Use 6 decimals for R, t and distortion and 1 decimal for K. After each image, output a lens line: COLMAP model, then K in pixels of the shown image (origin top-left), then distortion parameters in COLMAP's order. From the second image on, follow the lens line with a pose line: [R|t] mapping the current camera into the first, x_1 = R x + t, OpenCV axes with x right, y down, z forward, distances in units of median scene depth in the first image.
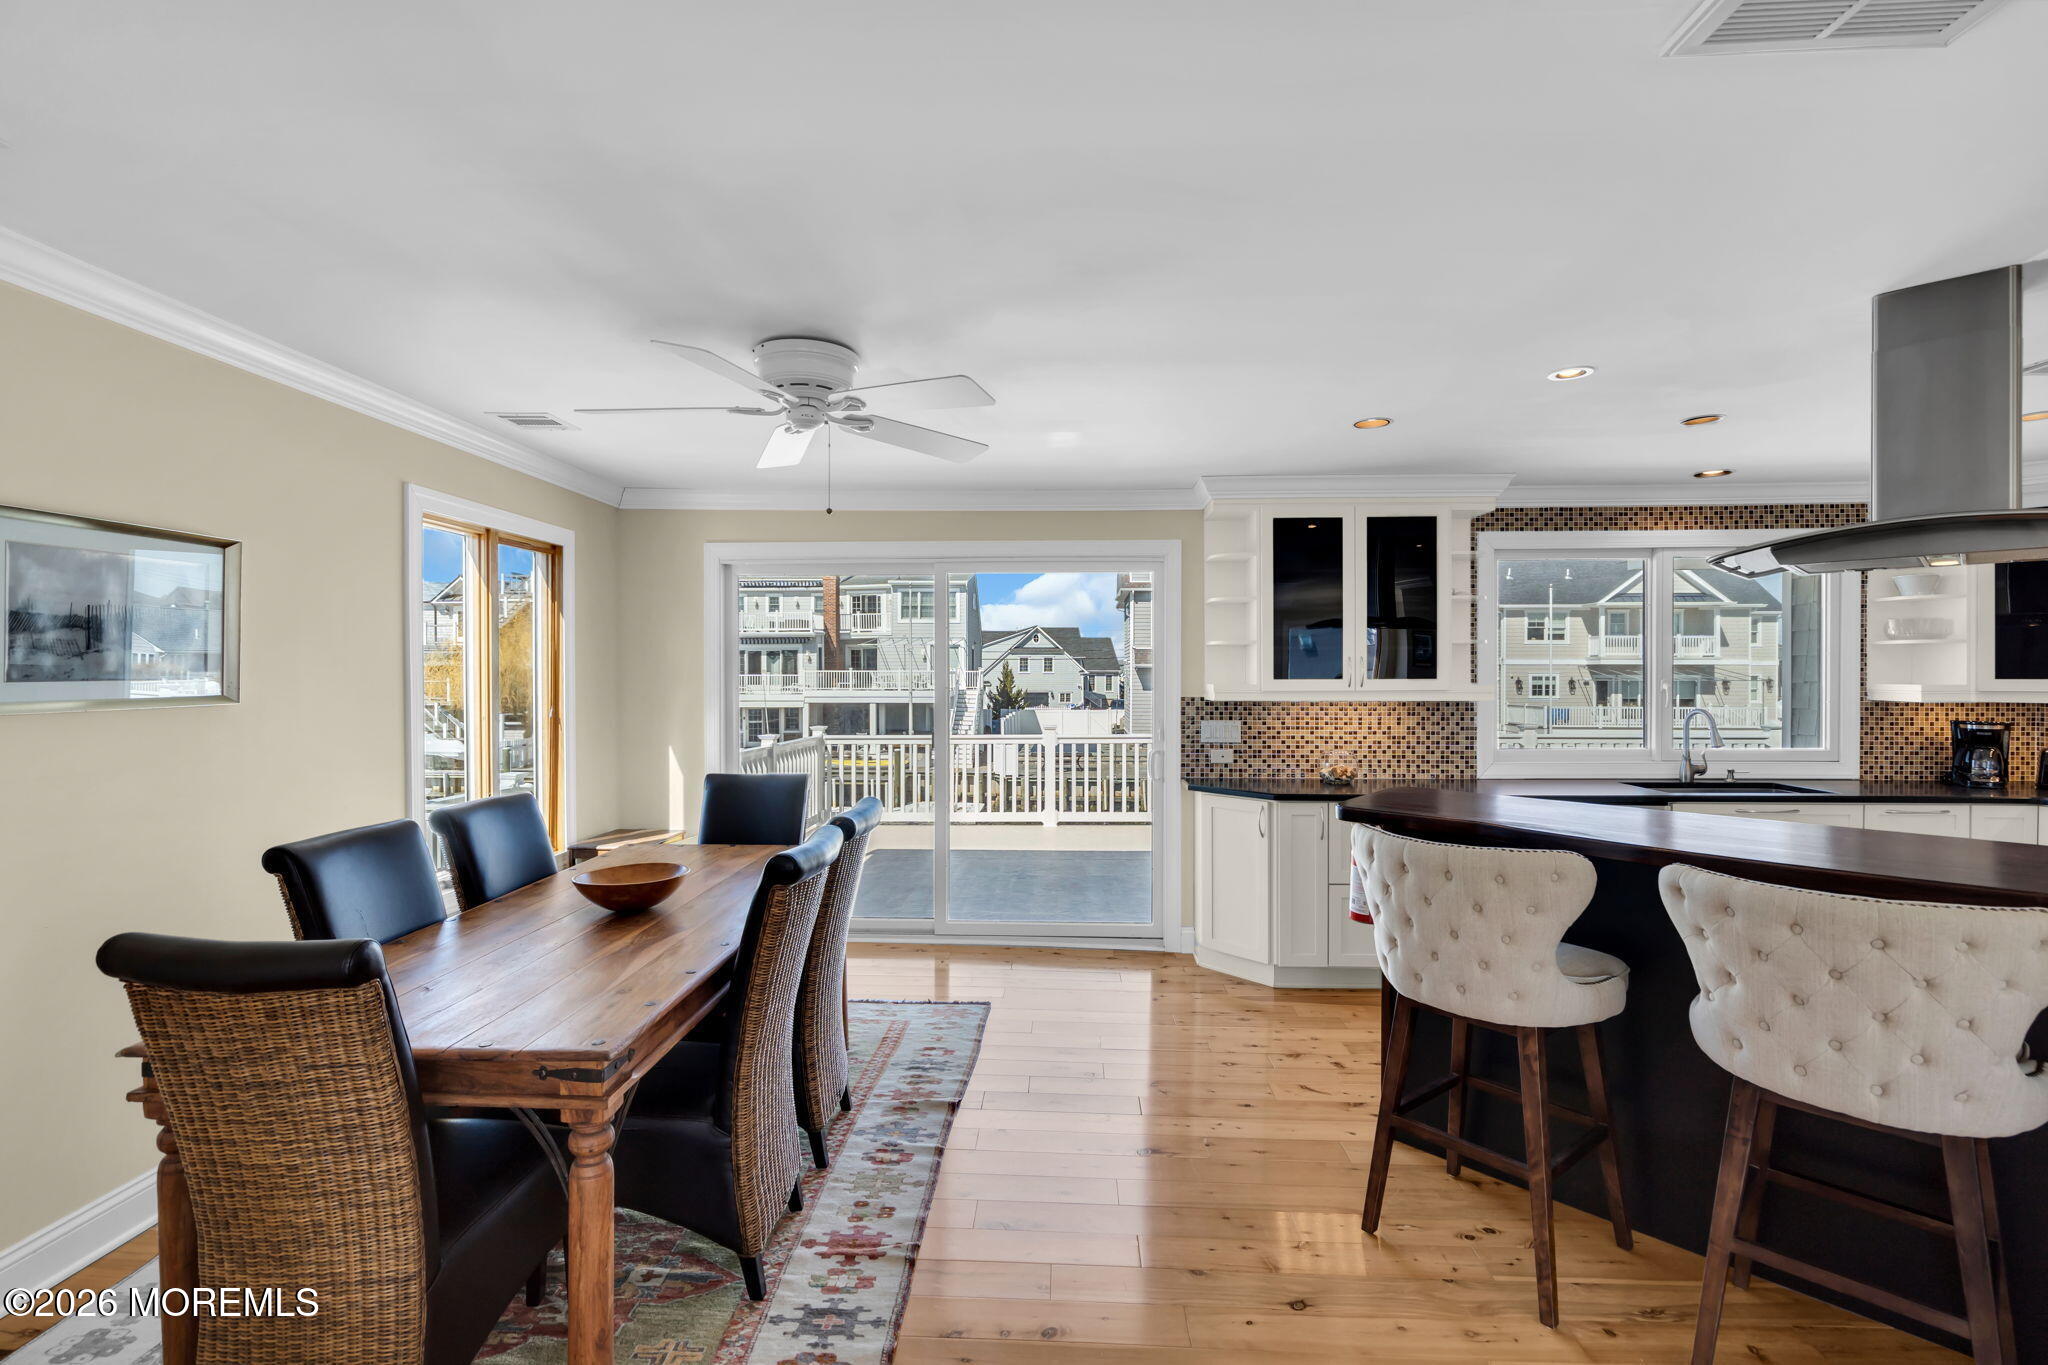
lens RADIAL K [[931.2, 0, 1027.9], [0, 931.2, 678.8], [0, 0, 1]] dist [-0.001159, 0.000340]
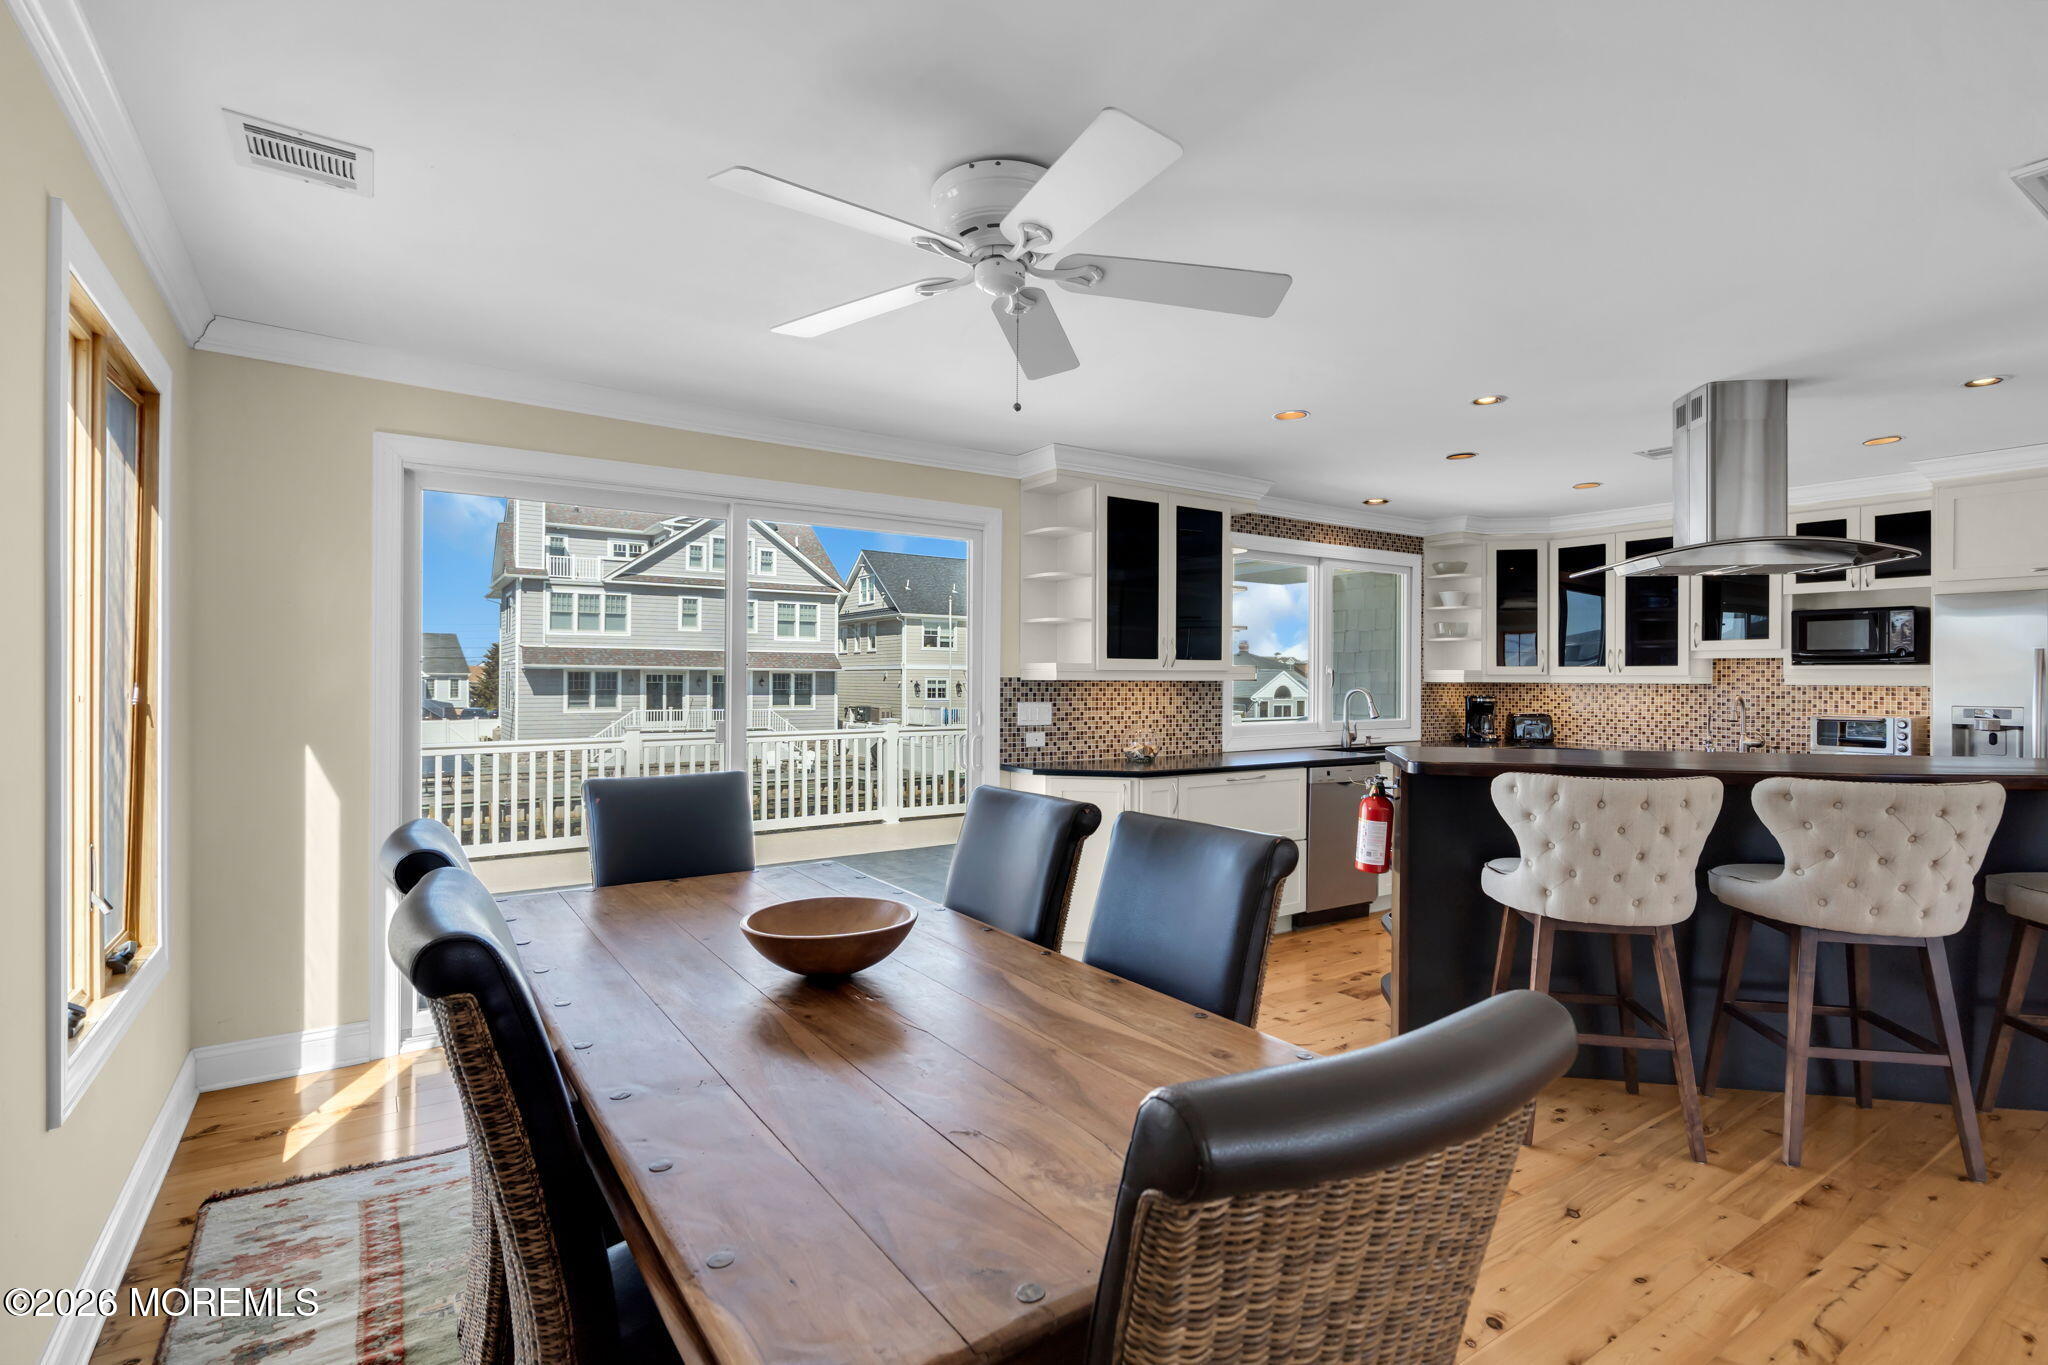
lens RADIAL K [[964.9, 0, 1024.0], [0, 964.9, 682.5], [0, 0, 1]] dist [-0.001416, 0.000372]
pose [[0.803220, 0.002315, 0.595678, -0.396964], [-0.000895, 0.999996, -0.002679, 0.027558], [-0.595682, 0.001618, 0.803219, 0.214602]]
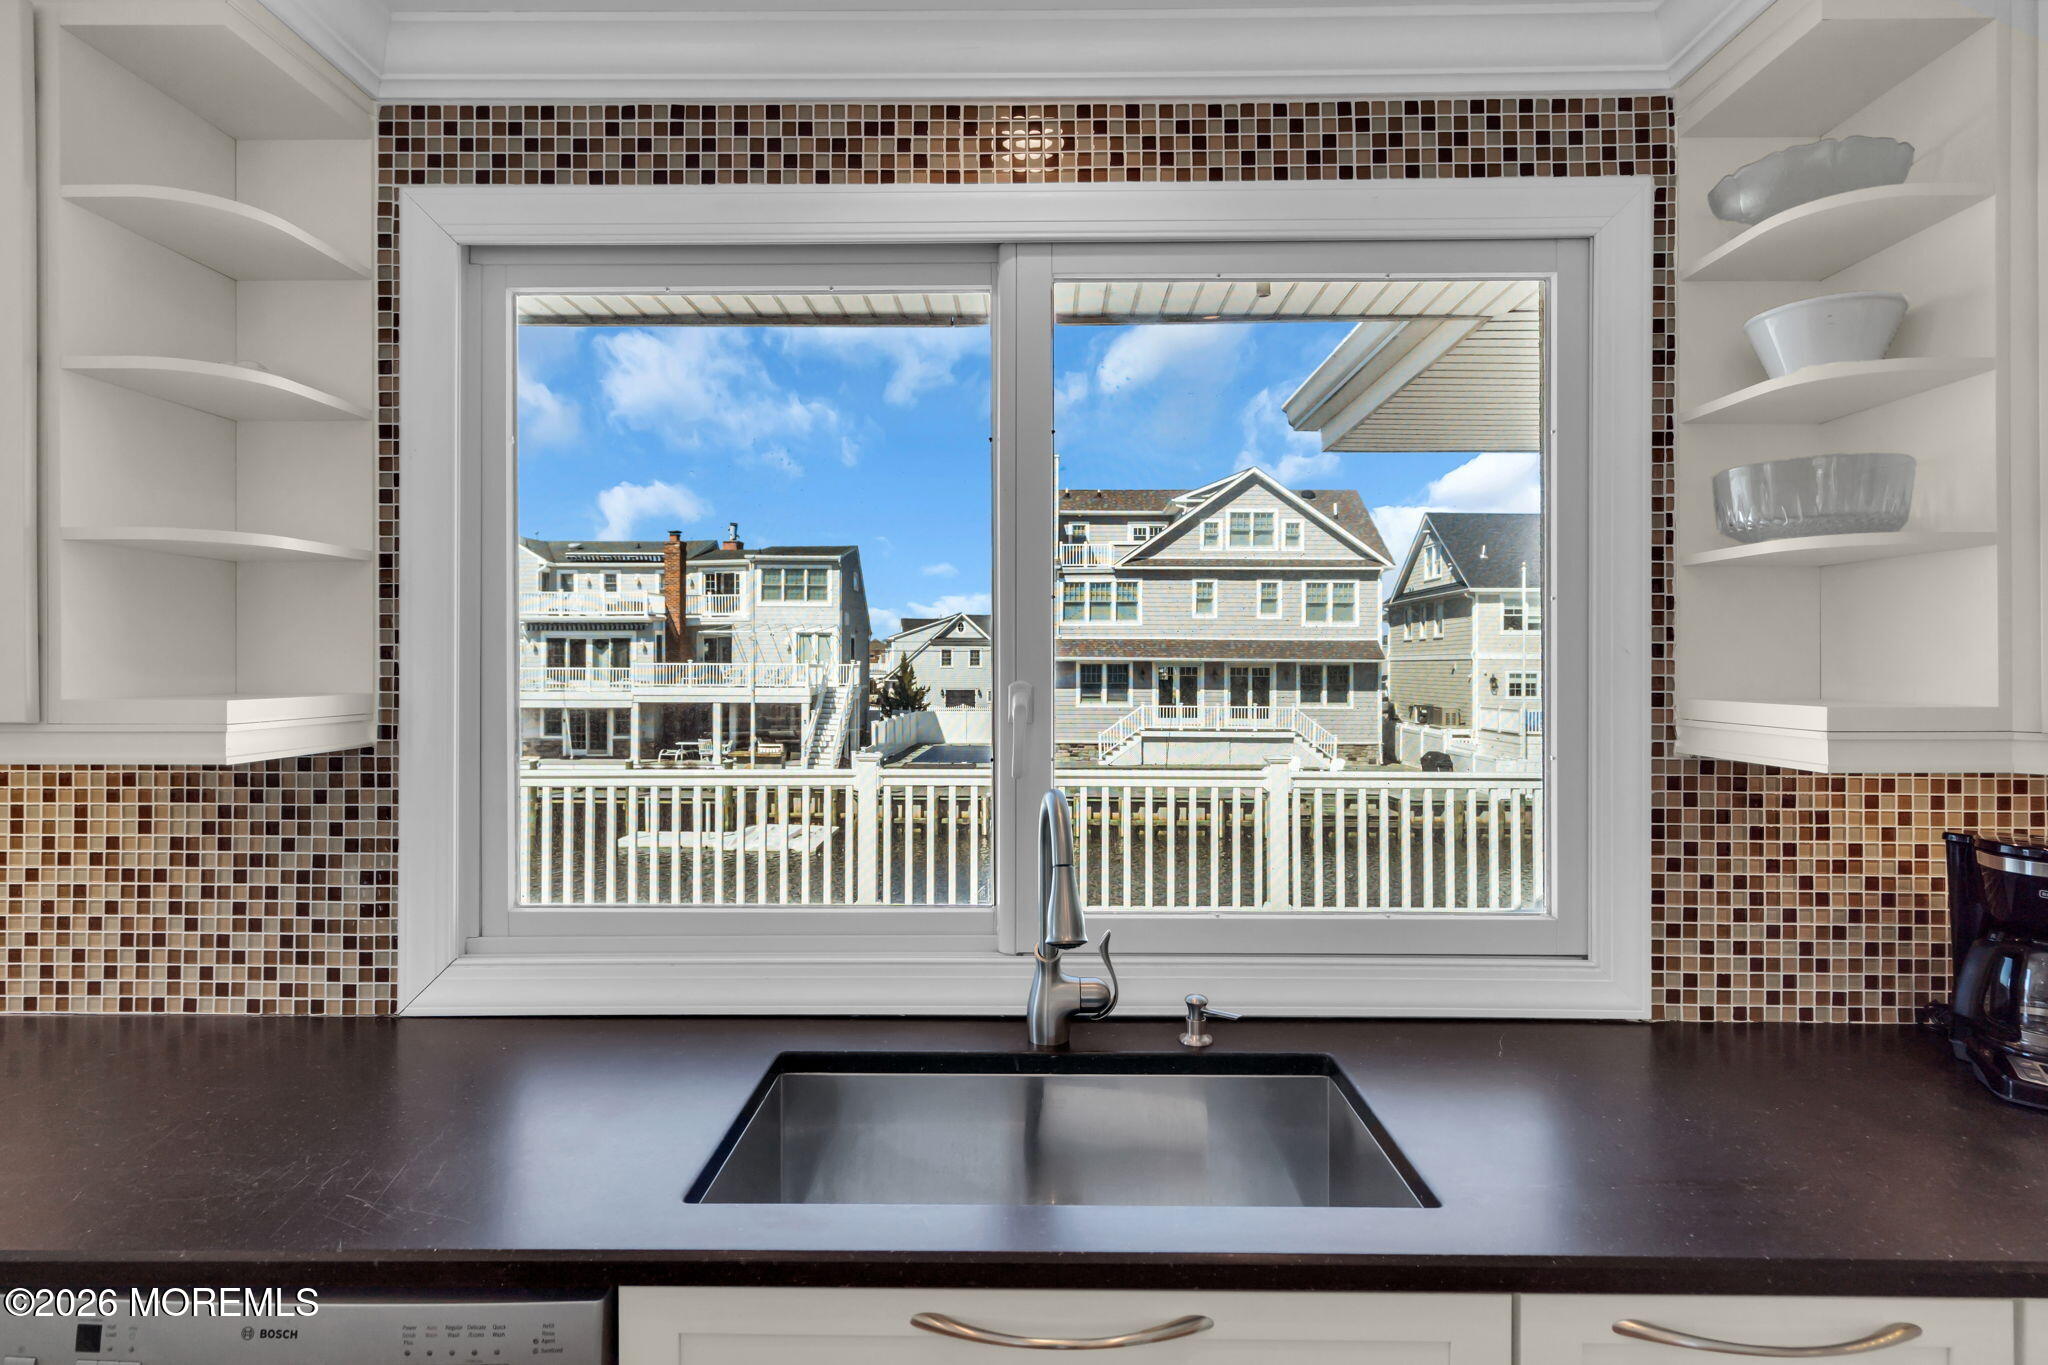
lens RADIAL K [[1041.2, 0, 1023.8], [0, 1041.2, 661.7], [0, 0, 1]] dist [0.002872, 0.001283]
pose [[0.999475, 0.003998, 0.032140, 0.672308], [-0.003617, 0.999922, -0.011917, -0.001802], [-0.032185, 0.011795, 0.999412, 0.662550]]
